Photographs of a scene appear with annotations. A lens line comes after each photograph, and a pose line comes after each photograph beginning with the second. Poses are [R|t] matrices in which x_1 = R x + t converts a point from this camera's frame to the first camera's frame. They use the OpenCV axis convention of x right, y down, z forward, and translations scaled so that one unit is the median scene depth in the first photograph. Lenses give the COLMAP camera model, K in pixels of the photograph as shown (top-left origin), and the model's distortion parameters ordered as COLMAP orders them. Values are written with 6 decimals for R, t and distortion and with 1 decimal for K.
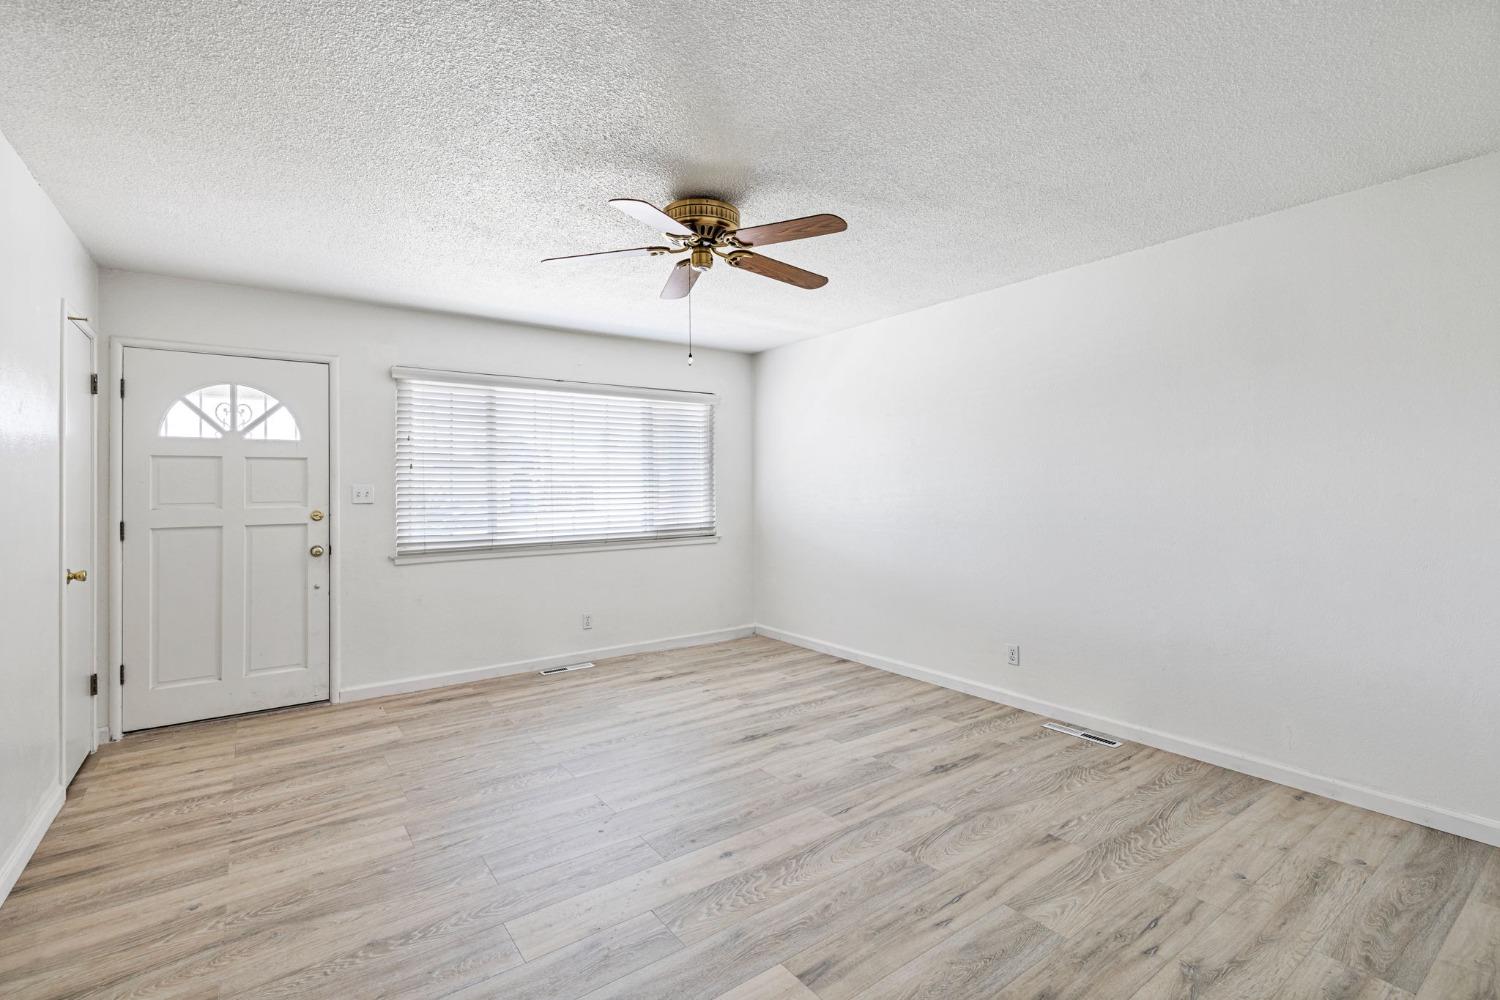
lens RADIAL K [[675.6, 0, 745.3], [0, 675.6, 478.2], [0, 0, 1]] dist [0.000451, 0.000330]
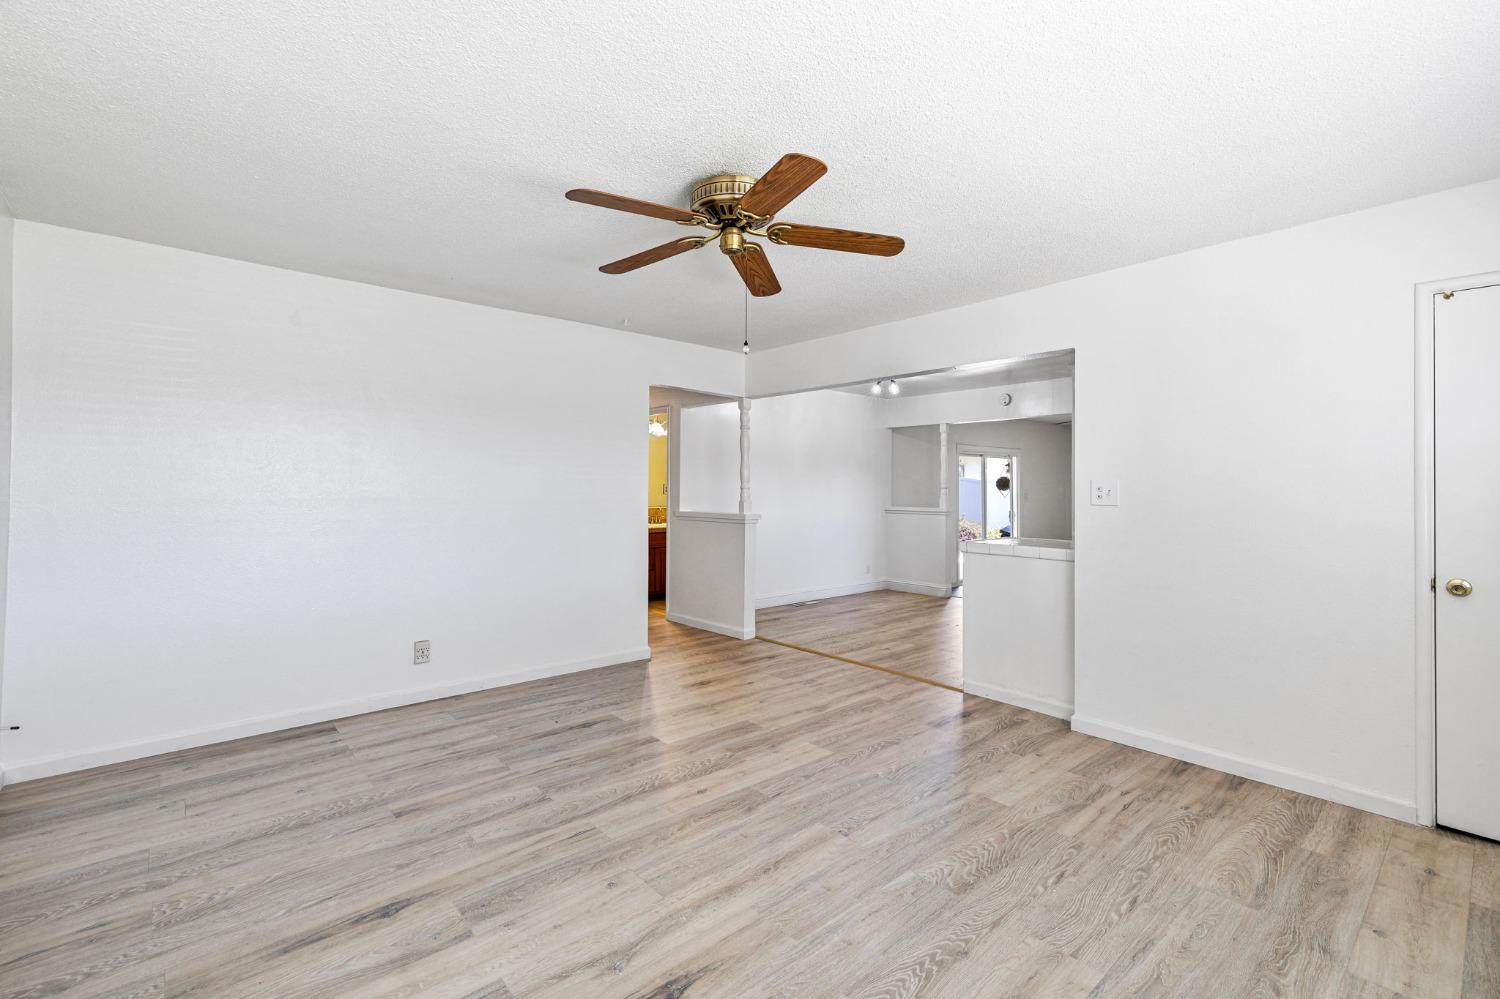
lens RADIAL K [[657.8, 0, 743.4], [0, 657.8, 493.7], [0, 0, 1]] dist [0.002830, 0.000414]
pose [[-0.996502, 0.003245, -0.083500, -0.004523], [0.003450, 0.999991, -0.002317, 0.019540], [0.083492, -0.002597, -0.996505, 1.630205]]
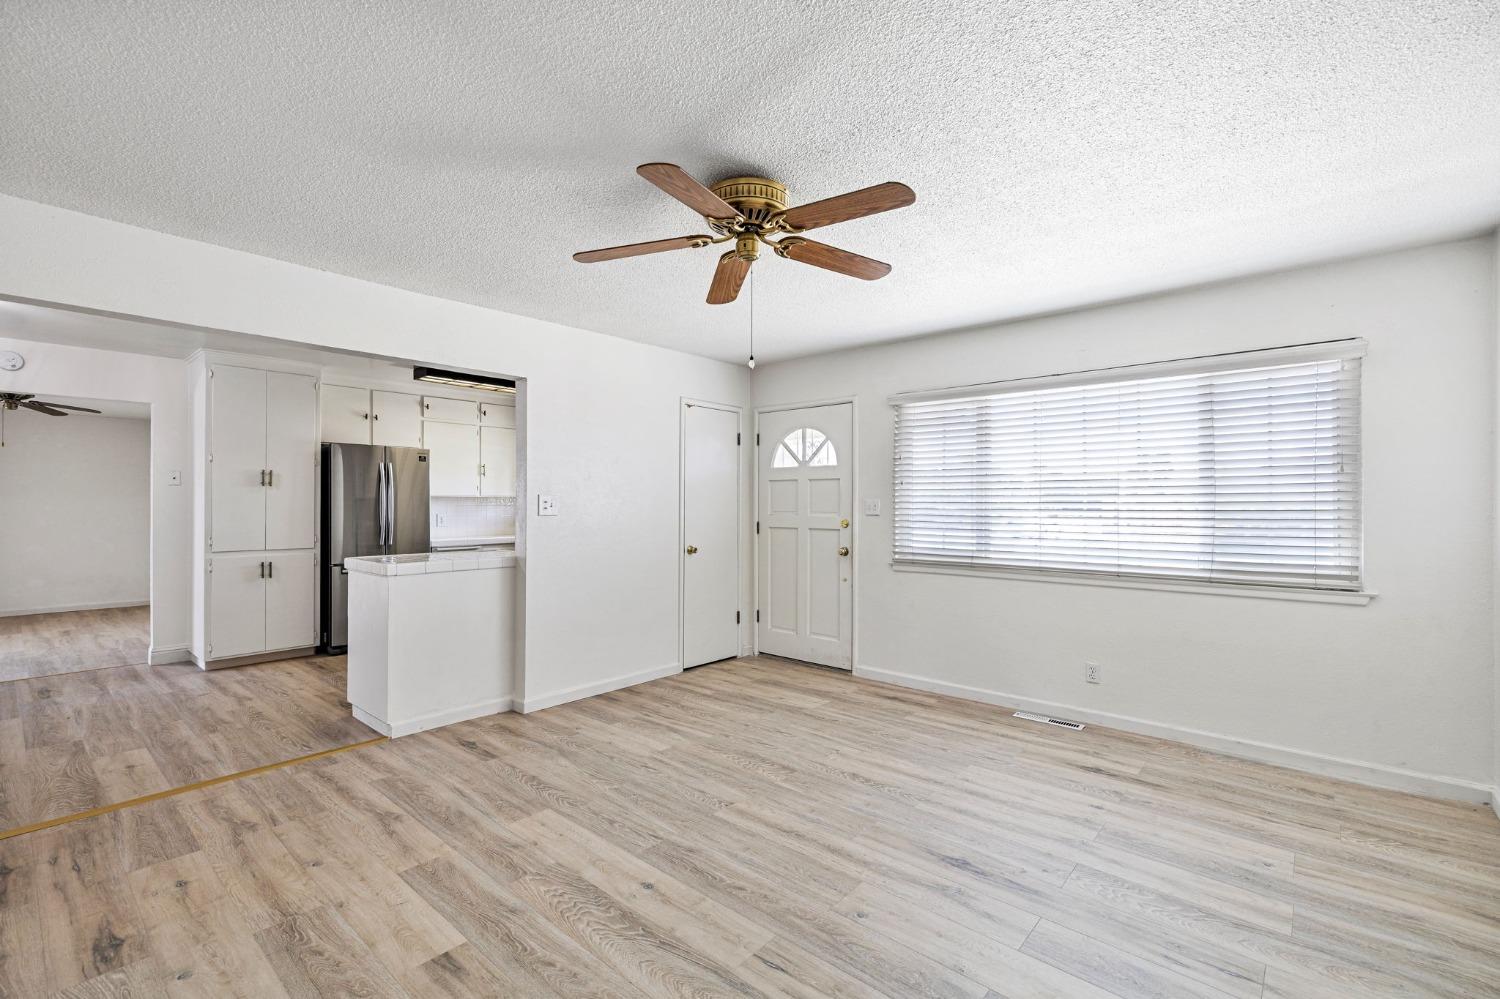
lens RADIAL K [[657.8, 0, 743.4], [0, 657.8, 493.7], [0, 0, 1]] dist [0.002830, 0.000414]
pose [[0.218221, -0.005455, -0.975884, 0.685111], [0.007138, 0.999967, -0.003993, 0.003548], [0.975873, -0.006095, 0.218253, 0.695450]]
